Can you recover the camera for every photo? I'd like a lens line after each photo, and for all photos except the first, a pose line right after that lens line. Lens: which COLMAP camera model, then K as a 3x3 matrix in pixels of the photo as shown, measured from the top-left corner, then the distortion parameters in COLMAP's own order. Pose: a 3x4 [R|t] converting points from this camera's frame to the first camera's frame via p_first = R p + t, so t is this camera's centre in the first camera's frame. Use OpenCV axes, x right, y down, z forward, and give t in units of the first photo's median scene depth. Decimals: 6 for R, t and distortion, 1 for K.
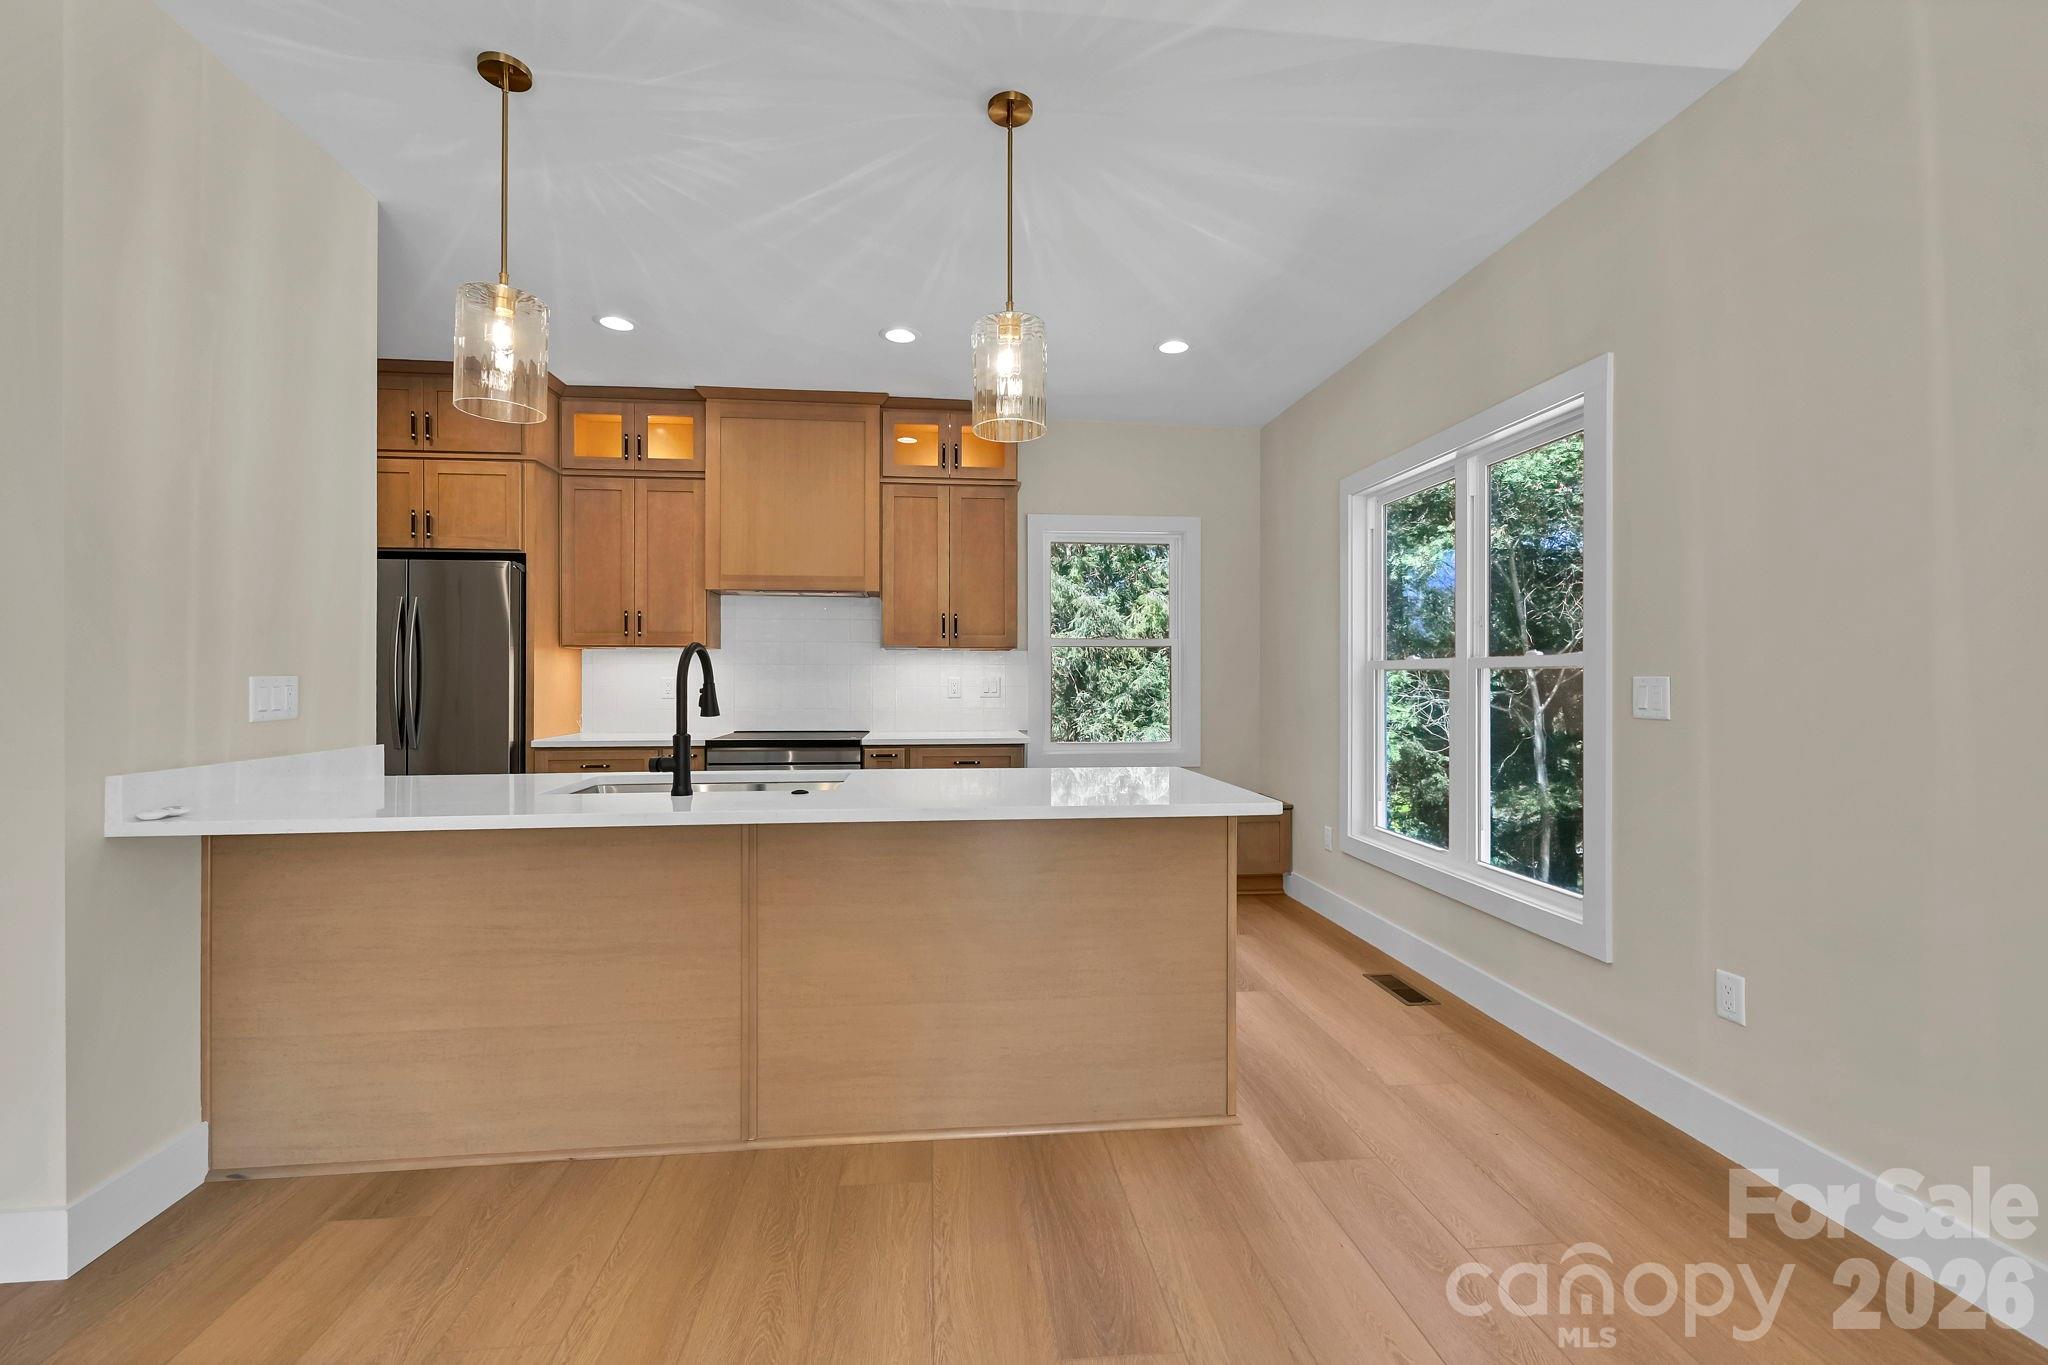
lens RADIAL K [[918.0, 0, 1024.0], [0, 918.0, 682.5], [0, 0, 1]] dist [0.000525, 0.000105]
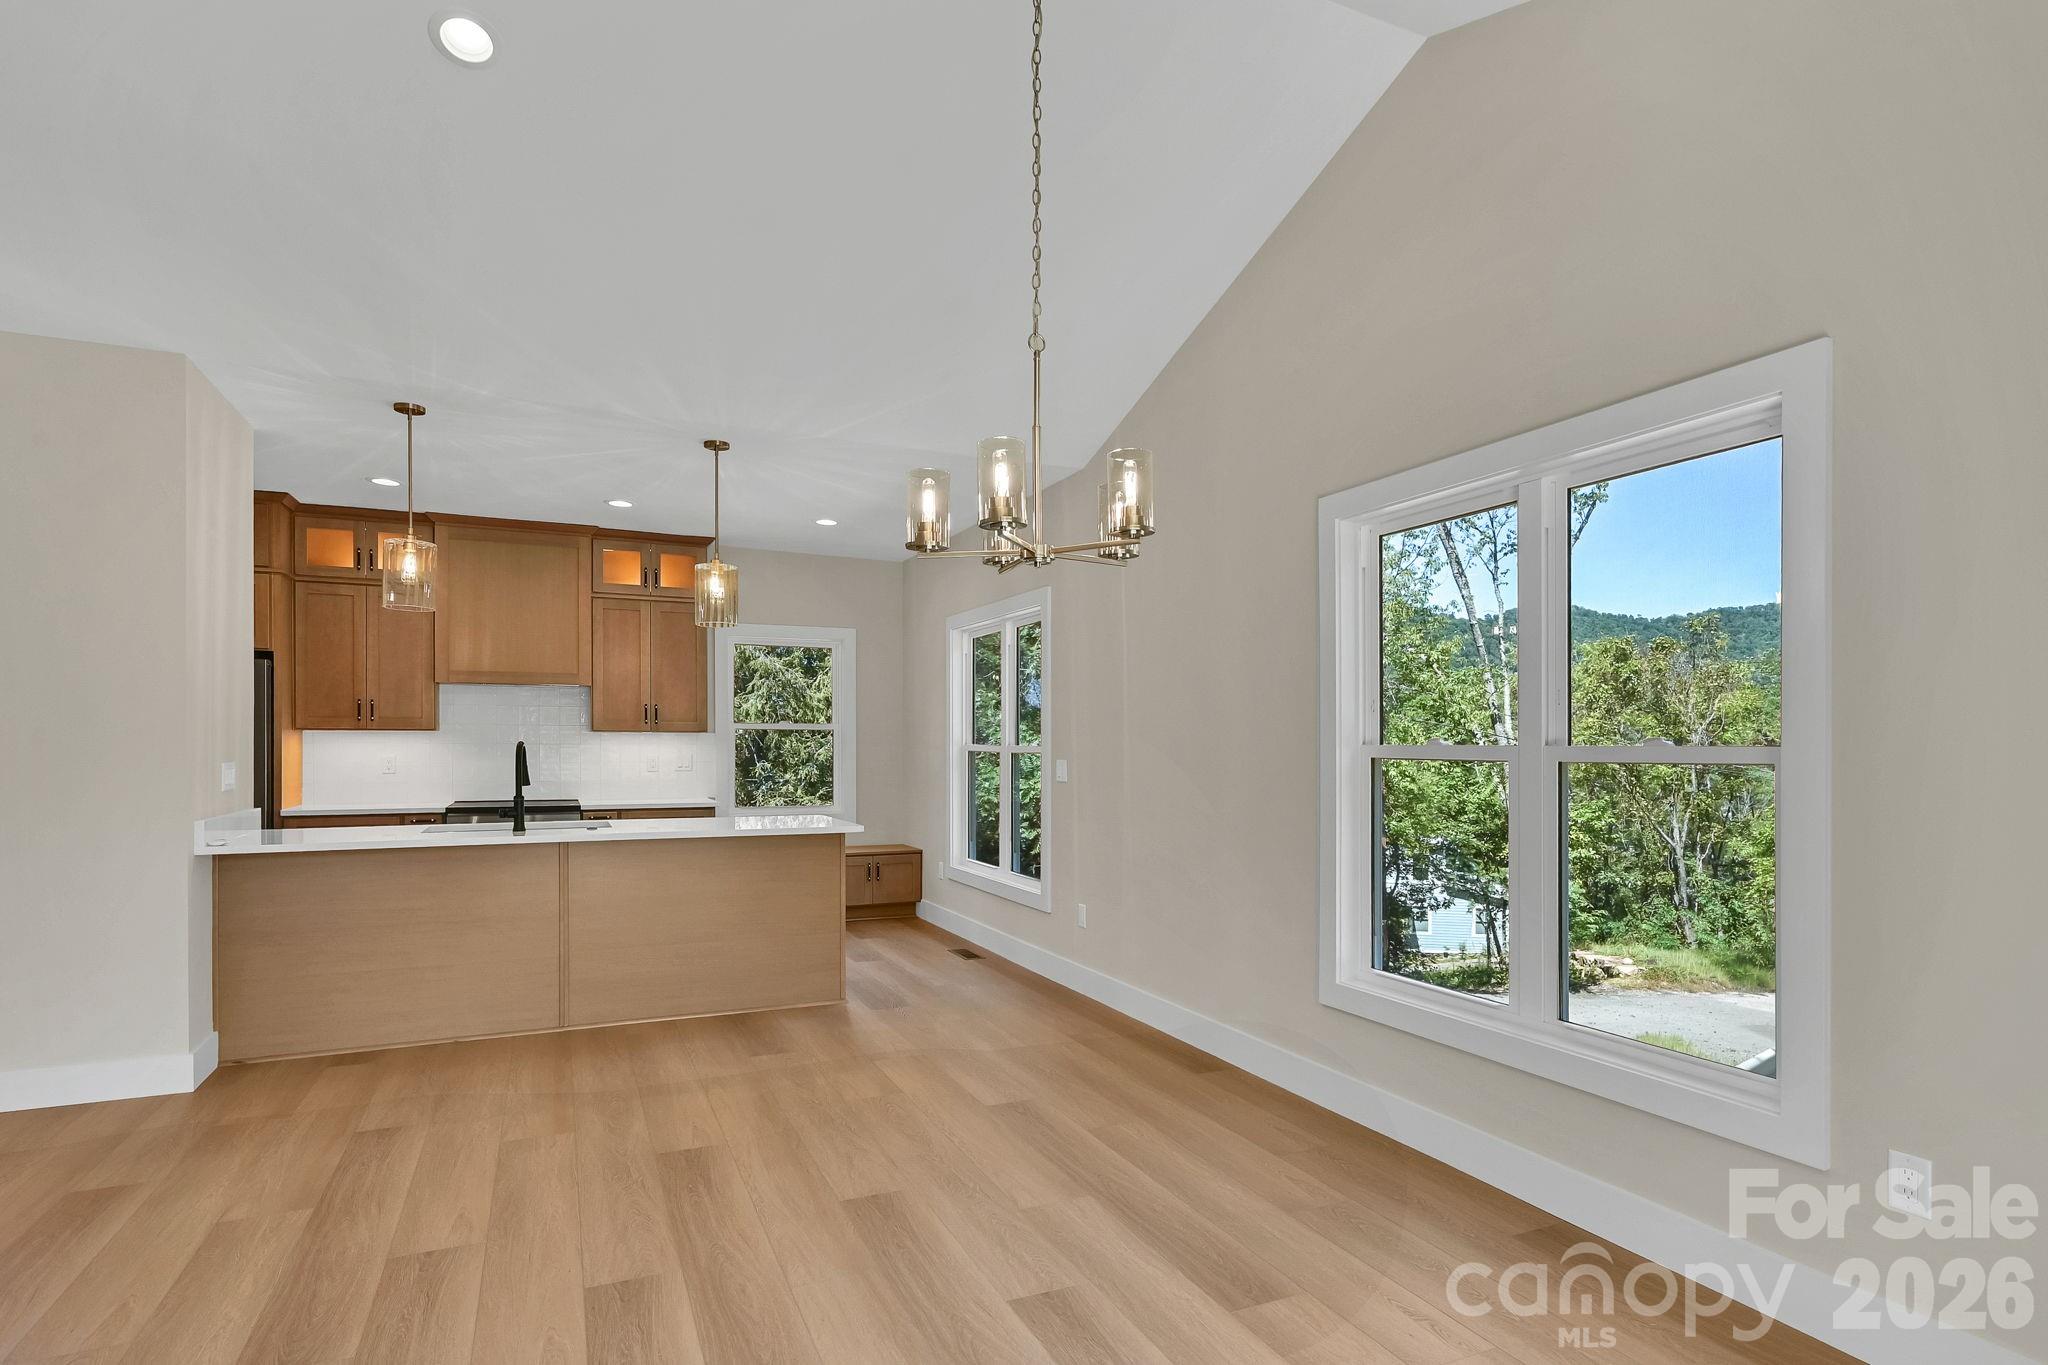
lens RADIAL K [[1109.6, 0, 1025.8], [0, 1109.6, 765.4], [0, 0, 1]] dist [0.005109, 0.000937]
pose [[0.956547, -0.004712, 0.291541, -0.034675], [0.000368, 0.999888, 0.014954, -0.014528], [-0.291579, -0.014197, 0.956442, -0.602128]]
